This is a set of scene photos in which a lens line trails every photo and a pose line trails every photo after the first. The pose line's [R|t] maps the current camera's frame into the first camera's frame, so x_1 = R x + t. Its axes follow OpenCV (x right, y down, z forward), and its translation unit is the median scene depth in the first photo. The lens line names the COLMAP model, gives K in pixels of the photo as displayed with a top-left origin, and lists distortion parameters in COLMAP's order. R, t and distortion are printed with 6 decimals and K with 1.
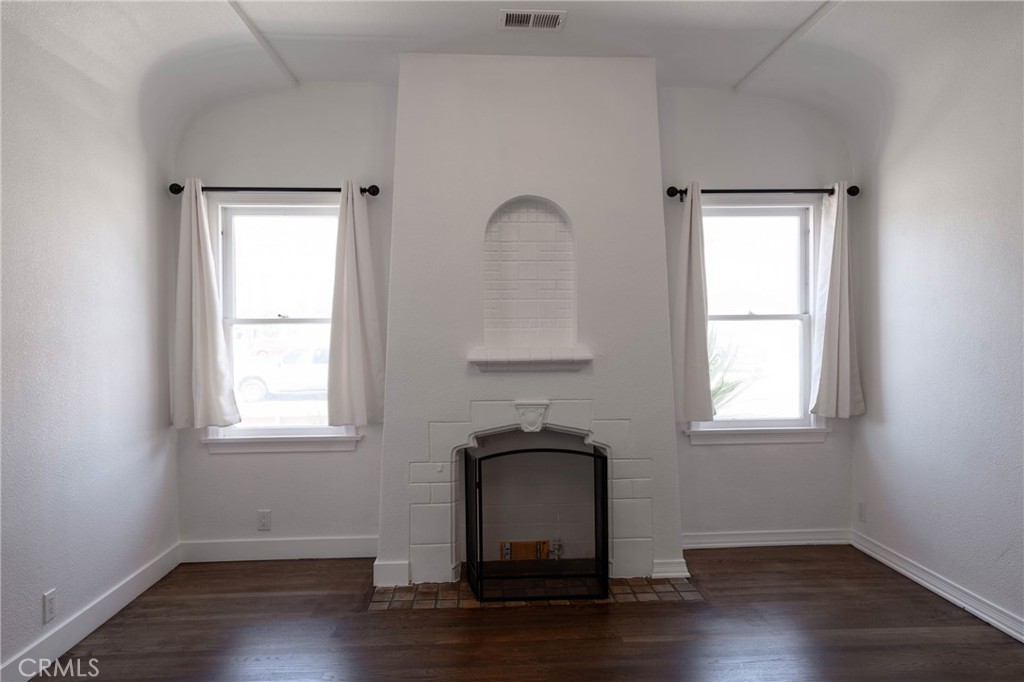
lens RADIAL K [[664.8, 0, 518.4], [0, 664.8, 340.4], [0, 0, 1]] dist [0.003346, 0.001883]
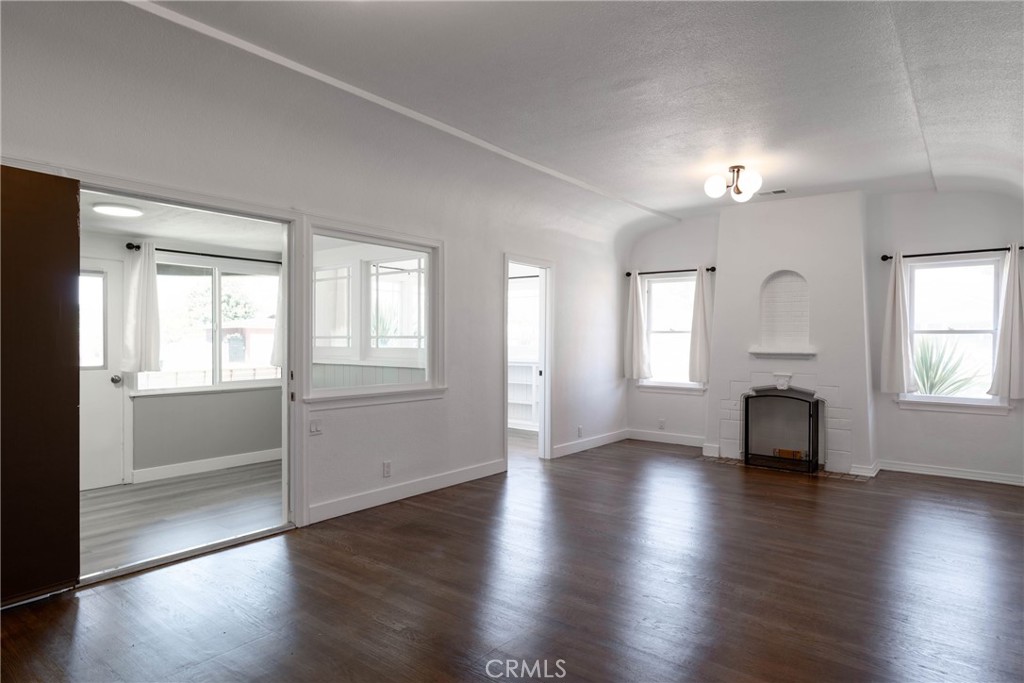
lens RADIAL K [[587.0, 0, 512.8], [0, 587.0, 344.9], [0, 0, 1]] dist [0.001307, 0.000368]
pose [[0.746341, 0.021802, -0.665207, 0.539926], [-0.020018, 0.999746, 0.010308, 0.003403], [0.665263, 0.005623, 0.746588, -0.776207]]
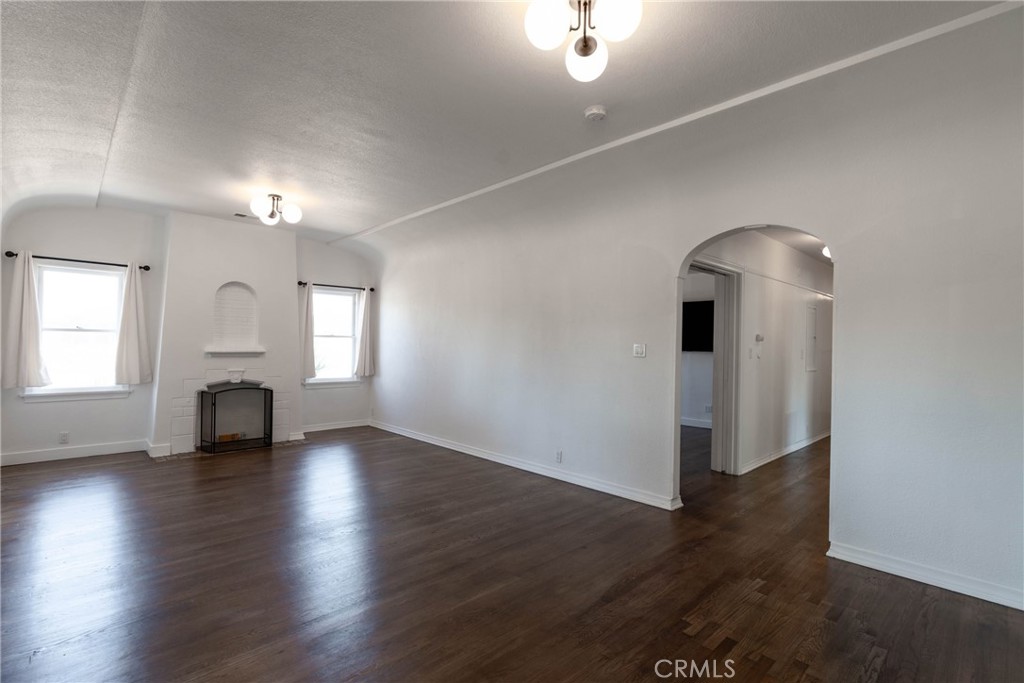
lens RADIAL K [[477.6, 0, 509.1], [0, 477.6, 342.0], [0, 0, 1]] dist [-0.004528, 0.000088]
pose [[0.770963, 0.025478, 0.636370, -0.286545], [-0.016953, 0.999666, -0.019484, 0.010549], [-0.636654, 0.004233, 0.771138, -0.831169]]
